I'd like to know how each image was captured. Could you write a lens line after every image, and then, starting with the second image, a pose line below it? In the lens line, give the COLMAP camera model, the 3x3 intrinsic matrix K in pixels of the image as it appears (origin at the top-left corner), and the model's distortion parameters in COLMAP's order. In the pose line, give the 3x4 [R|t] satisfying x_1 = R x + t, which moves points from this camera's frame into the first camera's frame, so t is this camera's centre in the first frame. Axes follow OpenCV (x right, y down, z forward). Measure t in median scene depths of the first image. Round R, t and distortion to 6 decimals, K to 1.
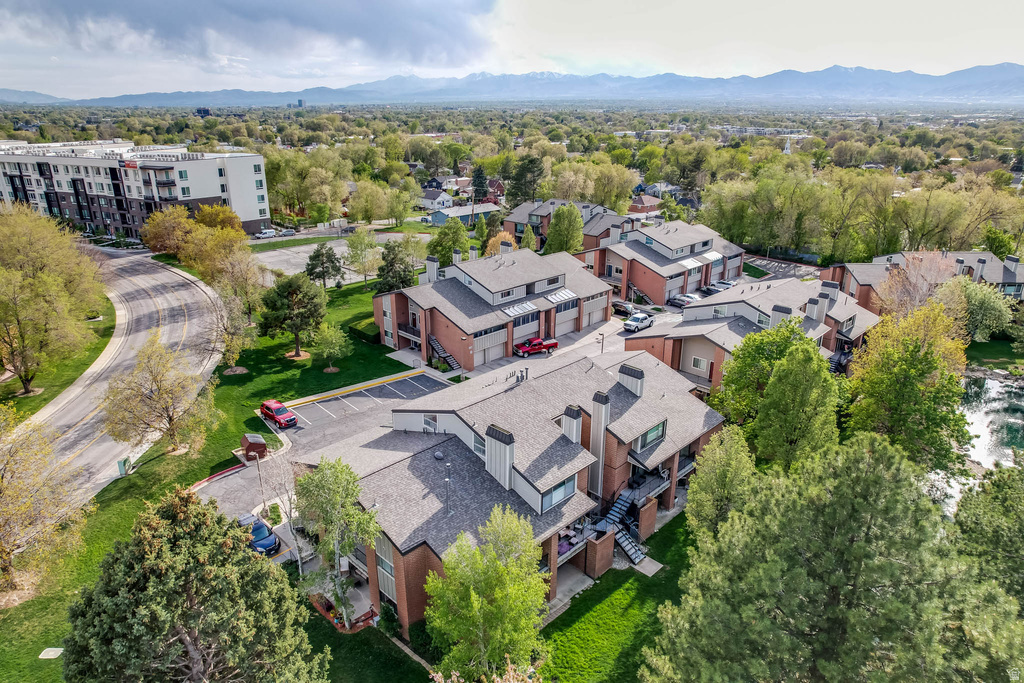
lens RADIAL K [[660.3, 0, 511.3], [0, 660.3, 341.6], [0, 0, 1]] dist [-0.071764, 0.062263]
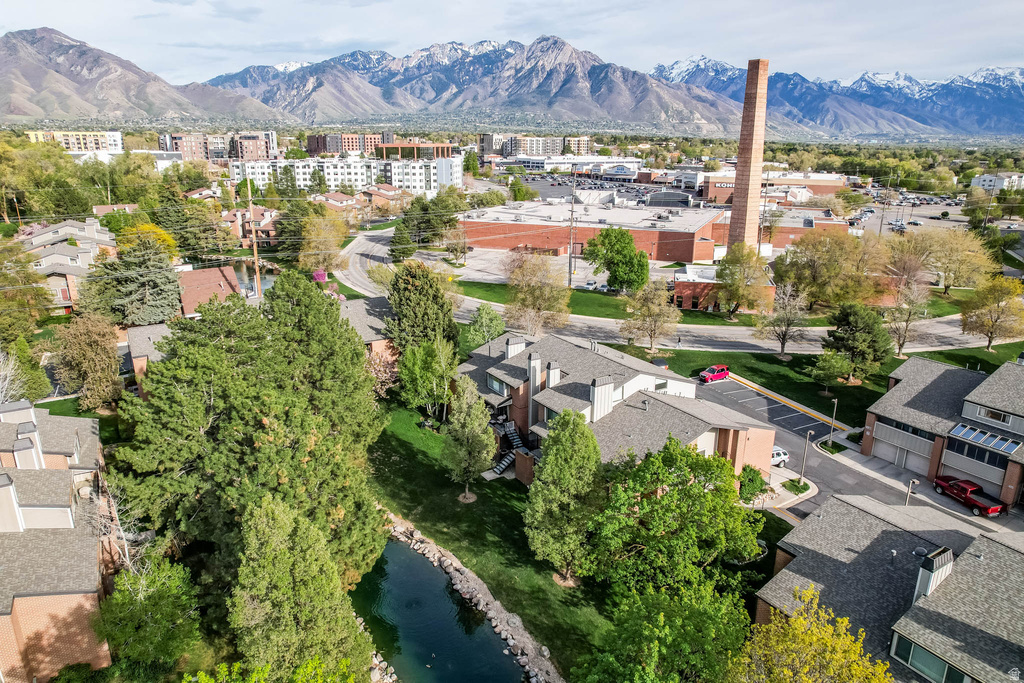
lens RADIAL K [[660.3, 0, 511.5], [0, 660.3, 342.0], [0, 0, 1]] dist [-0.071764, 0.062263]
pose [[-0.228047, 0.283823, -0.931364, 0.812764], [-0.337529, 0.874207, 0.349050, -0.230068], [0.913273, 0.393963, -0.103562, 0.627816]]
